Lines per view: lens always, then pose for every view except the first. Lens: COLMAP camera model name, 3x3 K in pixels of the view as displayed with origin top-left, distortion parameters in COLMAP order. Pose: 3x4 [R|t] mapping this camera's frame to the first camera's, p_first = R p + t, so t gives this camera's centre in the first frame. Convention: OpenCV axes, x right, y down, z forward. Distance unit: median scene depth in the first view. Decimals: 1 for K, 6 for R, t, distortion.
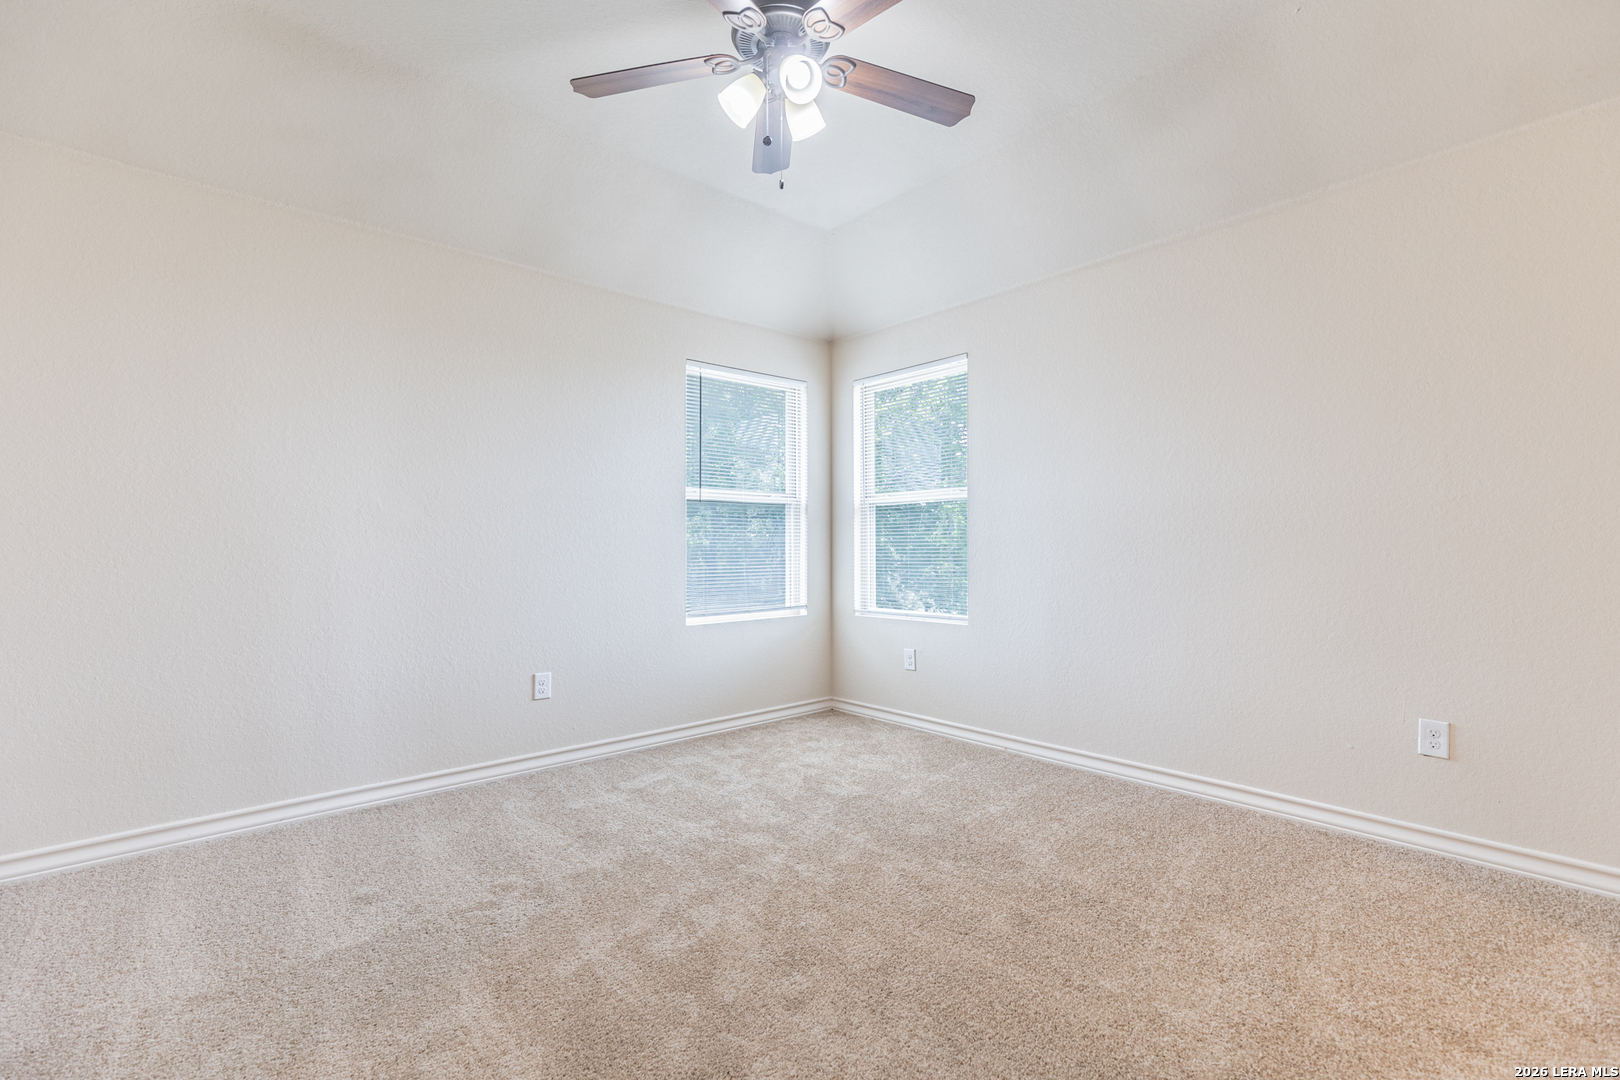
lens RADIAL K [[730.6, 0, 811.9], [0, 730.6, 535.1], [0, 0, 1]] dist [0.002610, -0.000075]
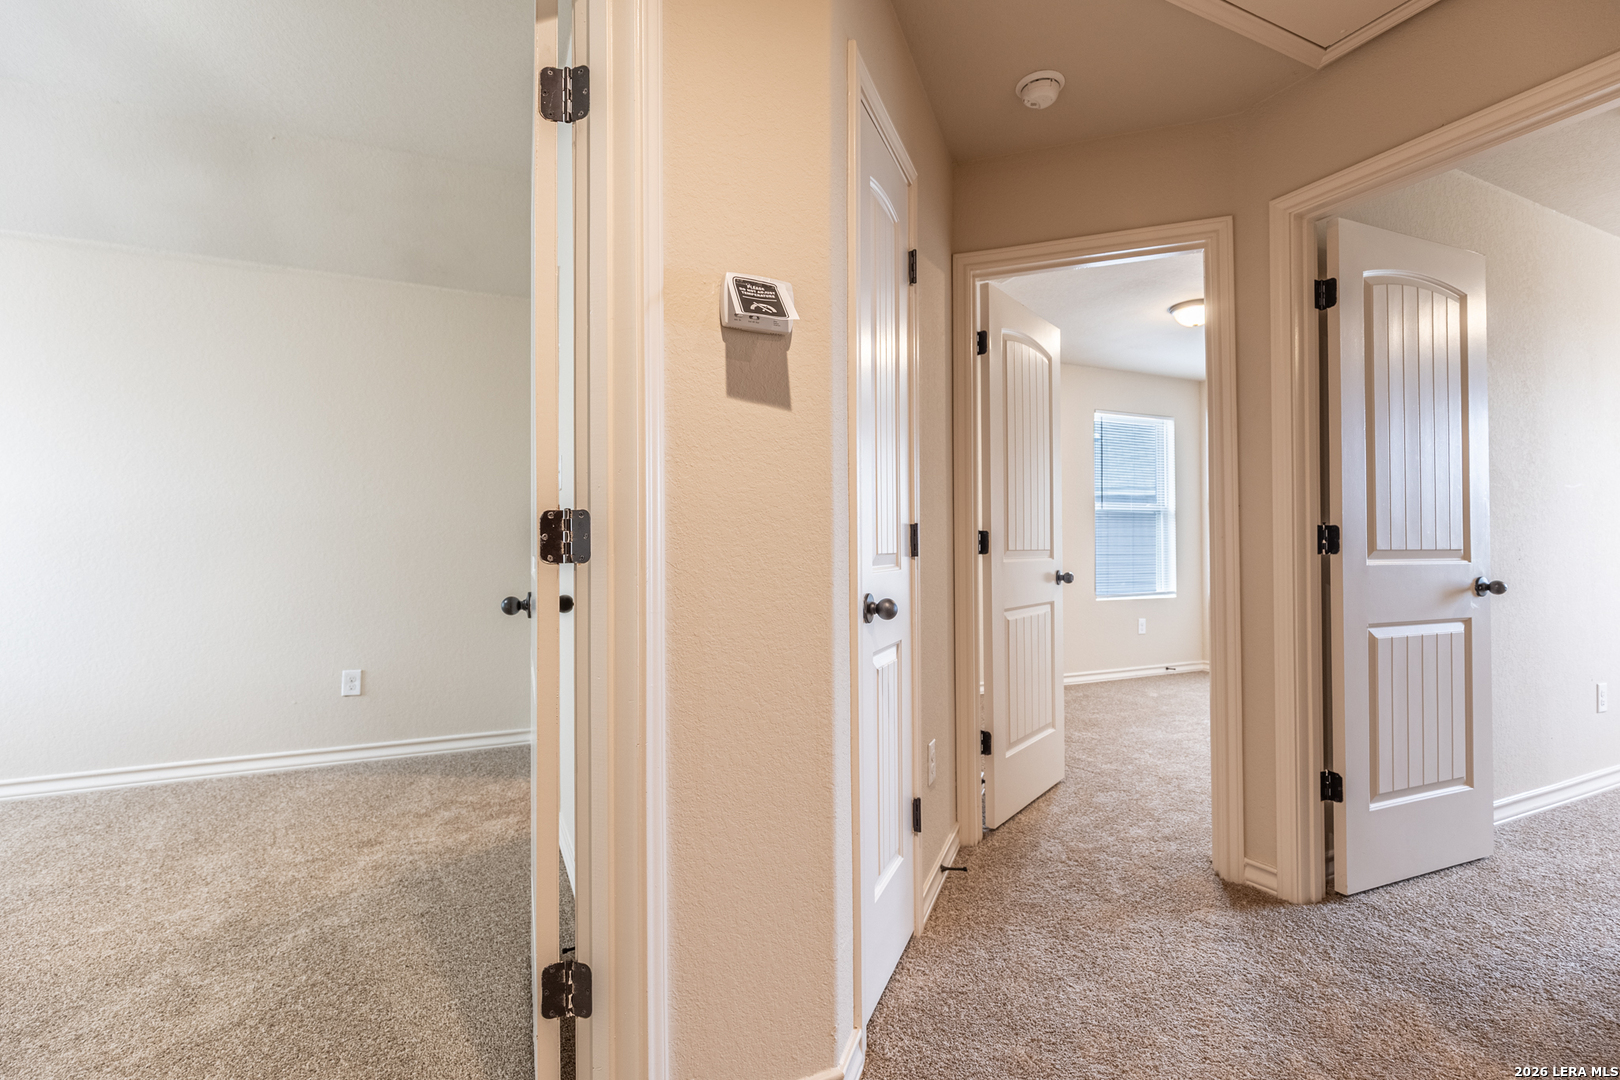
lens RADIAL K [[756.0, 0, 815.1], [0, 756.0, 536.9], [0, 0, 1]] dist [0.001663, 0.000632]
pose [[0.301607, 0.016985, 0.953281, -0.295179], [-0.014588, 0.999806, -0.013199, -0.001744], [-0.953321, -0.009926, 0.301797, -0.310301]]
